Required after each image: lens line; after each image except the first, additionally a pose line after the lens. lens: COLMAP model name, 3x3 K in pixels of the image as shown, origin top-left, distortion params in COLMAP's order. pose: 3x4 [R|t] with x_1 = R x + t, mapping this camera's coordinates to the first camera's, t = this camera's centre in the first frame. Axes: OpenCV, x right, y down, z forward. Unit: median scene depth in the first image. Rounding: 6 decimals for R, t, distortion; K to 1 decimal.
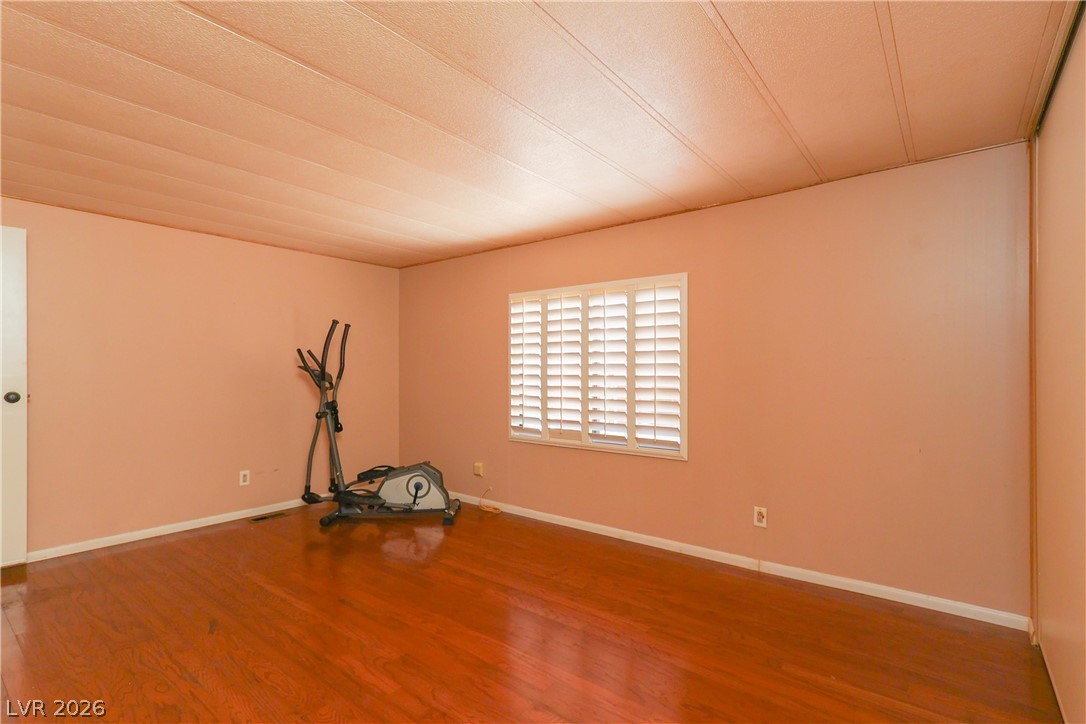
lens RADIAL K [[506.2, 0, 542.9], [0, 506.2, 367.6], [0, 0, 1]] dist [0.008160, 0.002016]
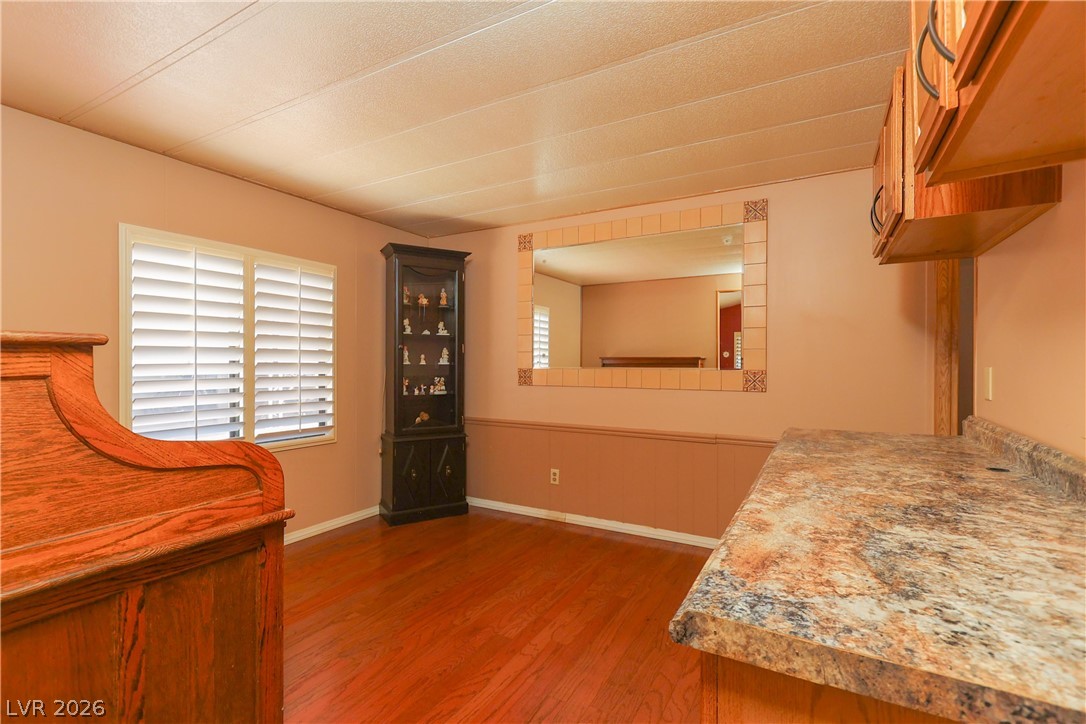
lens RADIAL K [[506.2, 0, 543.9], [0, 506.2, 364.9], [0, 0, 1]] dist [0.008160, 0.002016]
pose [[-0.132264, -0.017371, 0.991062, -0.796320], [-0.025435, 0.999577, 0.014126, -0.005407], [-0.990888, -0.023339, -0.132650, 0.666126]]
